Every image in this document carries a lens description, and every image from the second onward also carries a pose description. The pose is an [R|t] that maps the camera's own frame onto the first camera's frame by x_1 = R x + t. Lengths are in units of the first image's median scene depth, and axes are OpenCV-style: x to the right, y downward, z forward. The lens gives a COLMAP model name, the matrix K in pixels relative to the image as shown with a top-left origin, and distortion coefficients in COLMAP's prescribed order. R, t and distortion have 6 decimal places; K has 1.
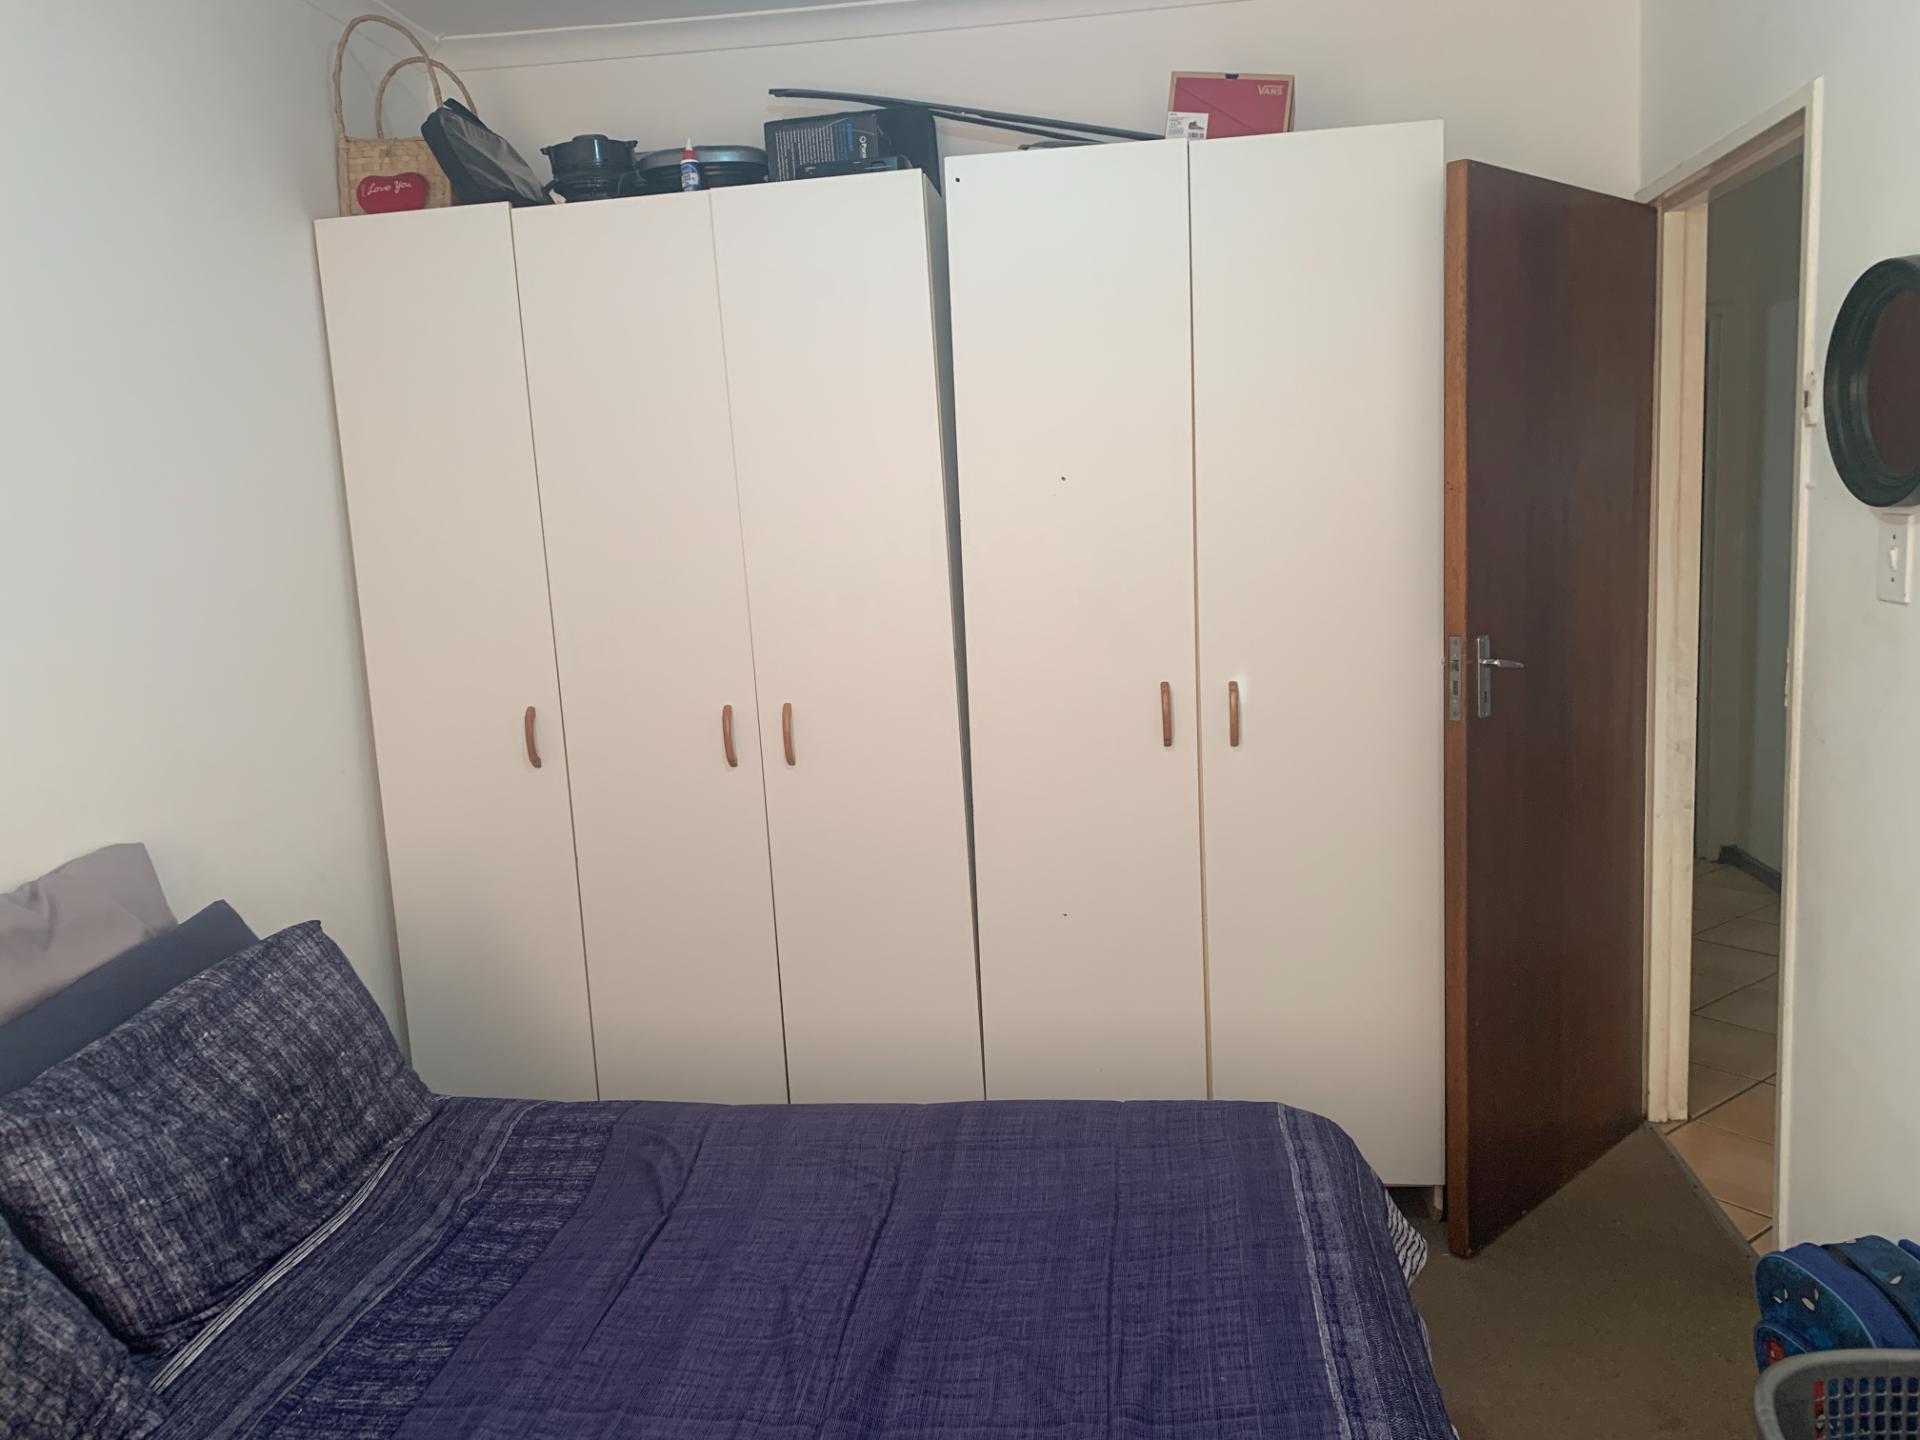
lens RADIAL K [[1483.9, 0, 948.6], [0, 1483.9, 706.3], [0, 0, 1]] dist [0.018013, -0.013457]
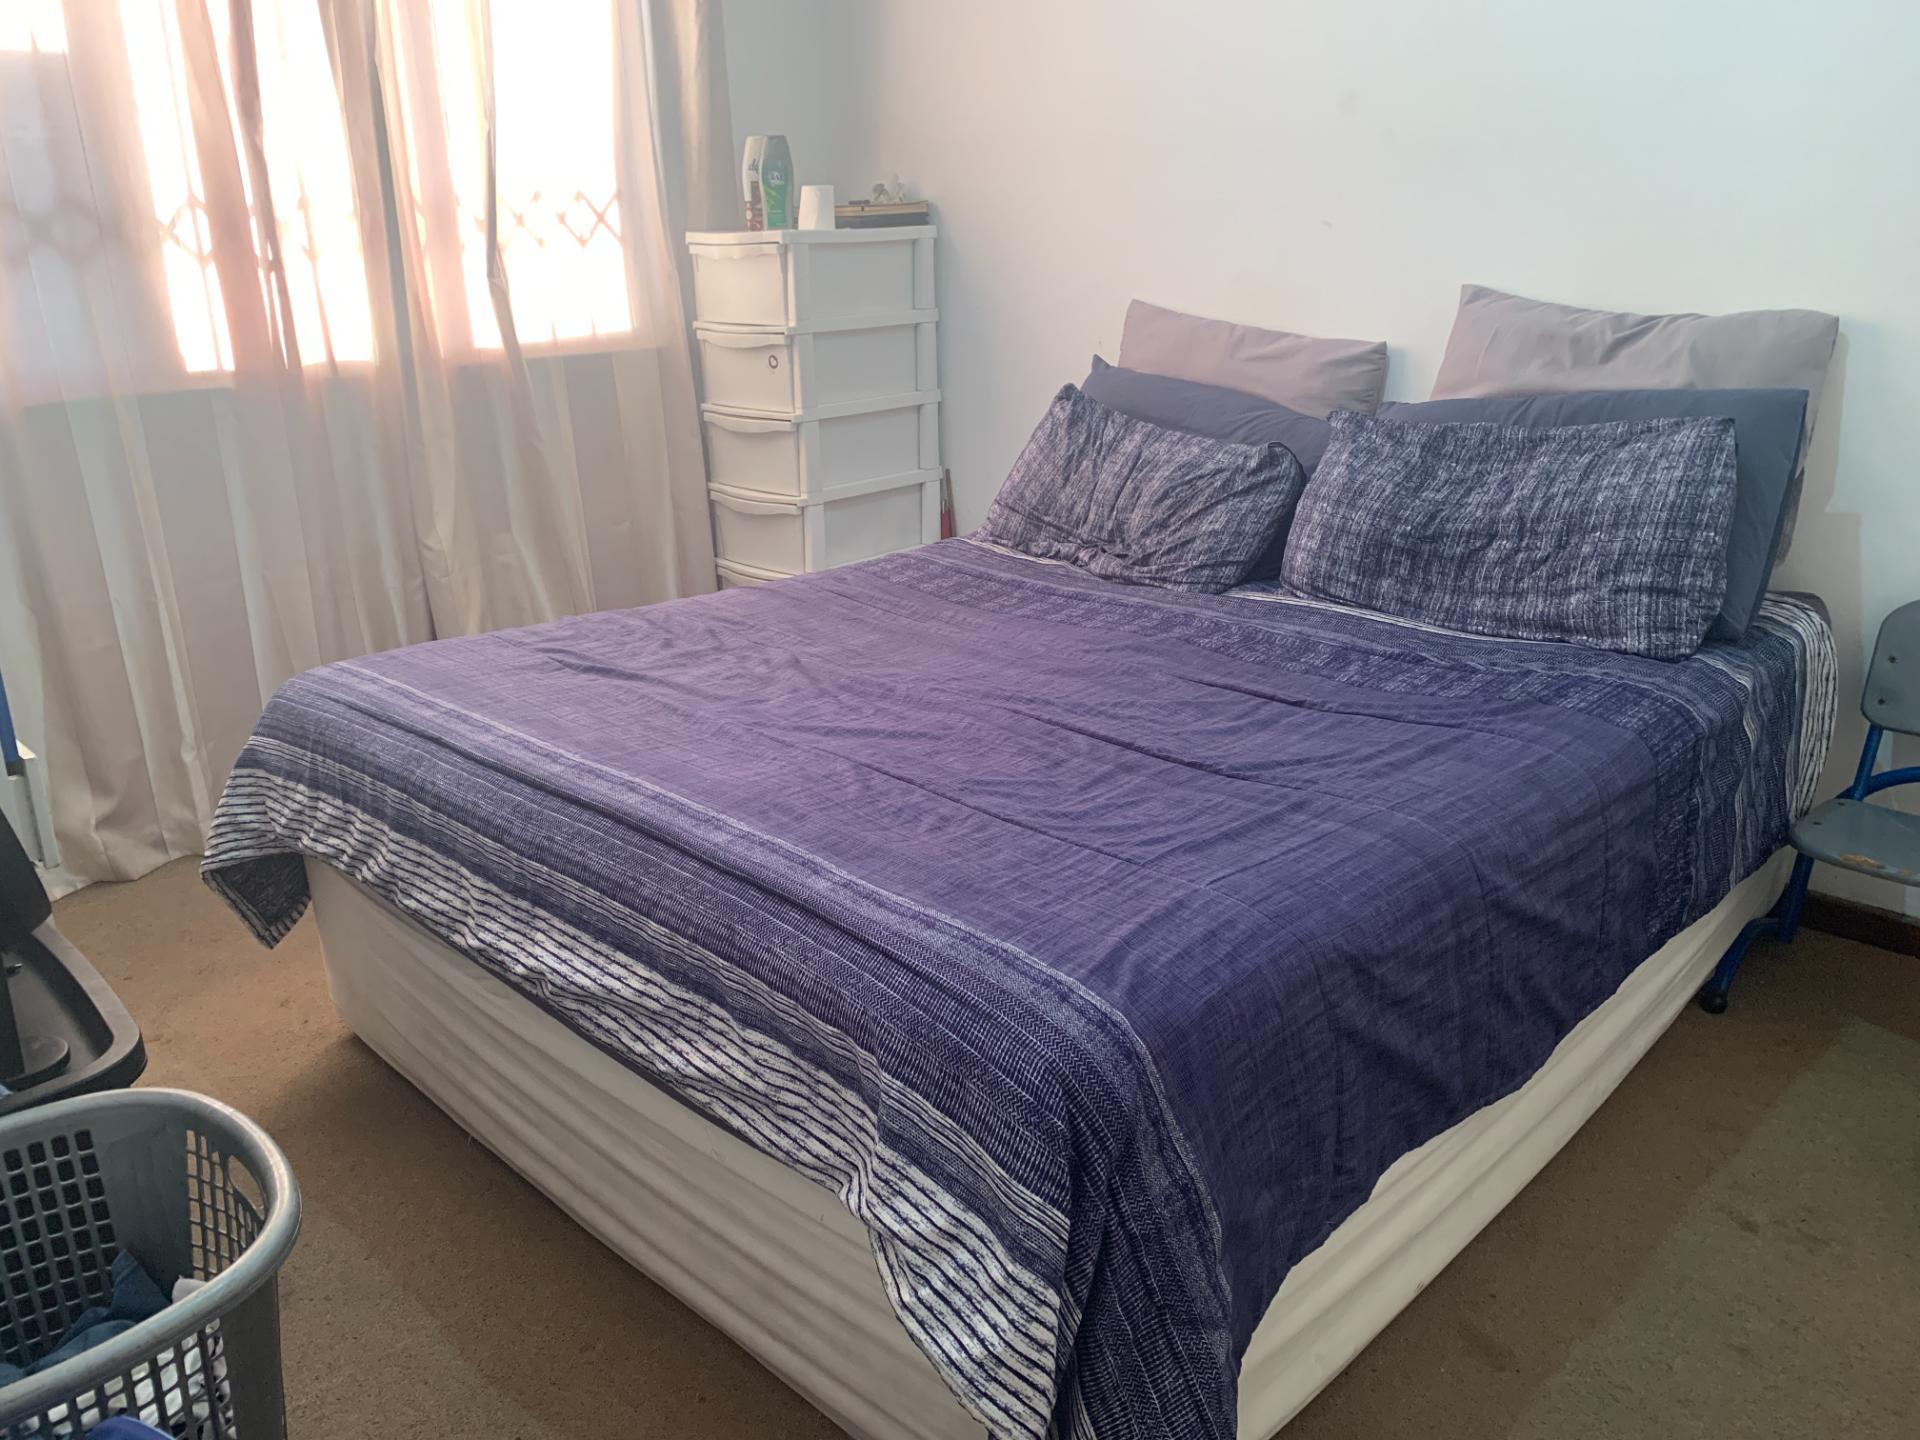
lens RADIAL K [[1453.5, 0, 952.9], [0, 1453.5, 722.7], [0, 0, 1]] dist [0.130689, -0.234184]
pose [[-0.598413, 0.311517, -0.738146, 0.710237], [-0.066280, 0.898908, 0.433096, -0.060128], [0.798442, 0.308094, -0.517270, 1.380071]]
